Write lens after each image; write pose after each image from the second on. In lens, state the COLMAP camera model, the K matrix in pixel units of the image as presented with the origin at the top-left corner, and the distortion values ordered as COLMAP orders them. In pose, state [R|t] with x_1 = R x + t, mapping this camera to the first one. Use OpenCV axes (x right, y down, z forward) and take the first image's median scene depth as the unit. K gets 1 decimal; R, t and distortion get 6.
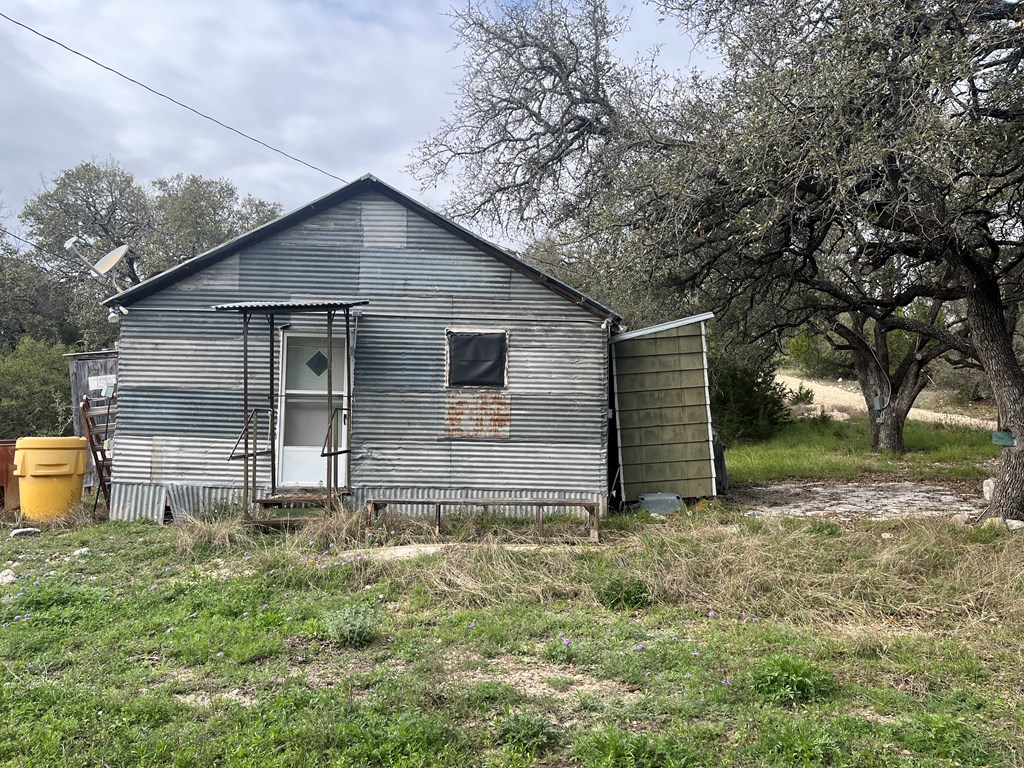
lens RADIAL K [[781.9, 0, 511.9], [0, 781.9, 381.9], [0, 0, 1]] dist [0.049867, -0.051131]
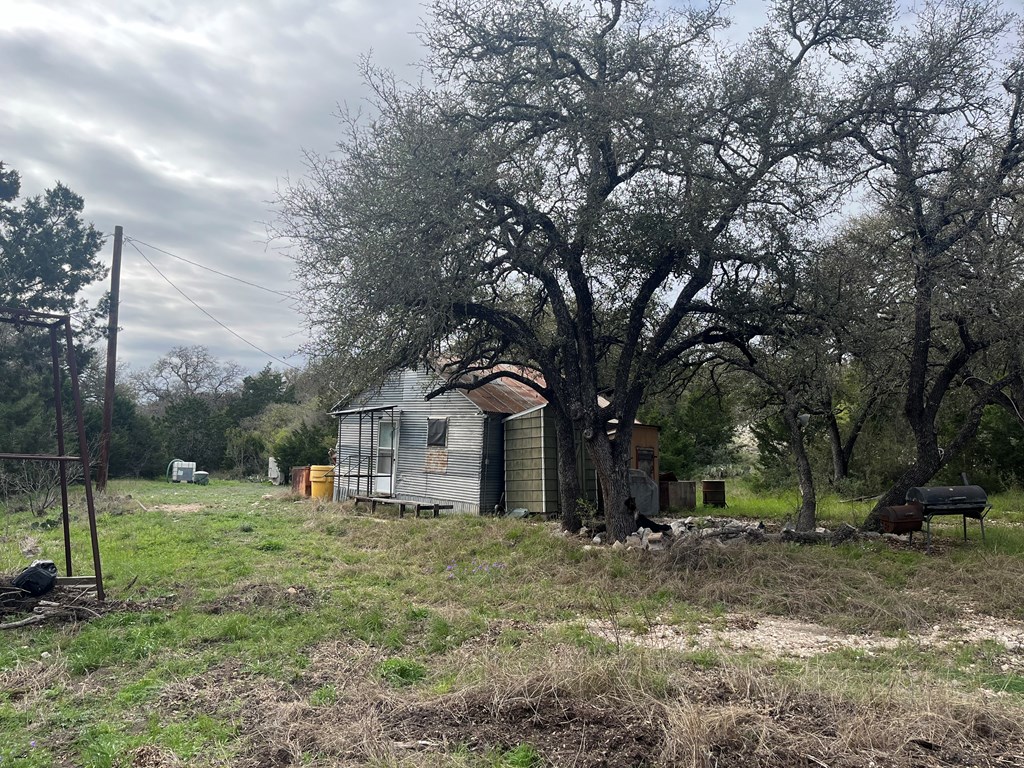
lens RADIAL K [[781.9, 0, 511.8], [0, 781.9, 384.3], [0, 0, 1]] dist [0.049867, -0.051131]
pose [[0.695289, -0.044695, -0.717339, 1.513200], [0.015397, 0.998762, -0.047305, -0.054113], [0.718565, 0.021846, 0.695116, -0.241204]]
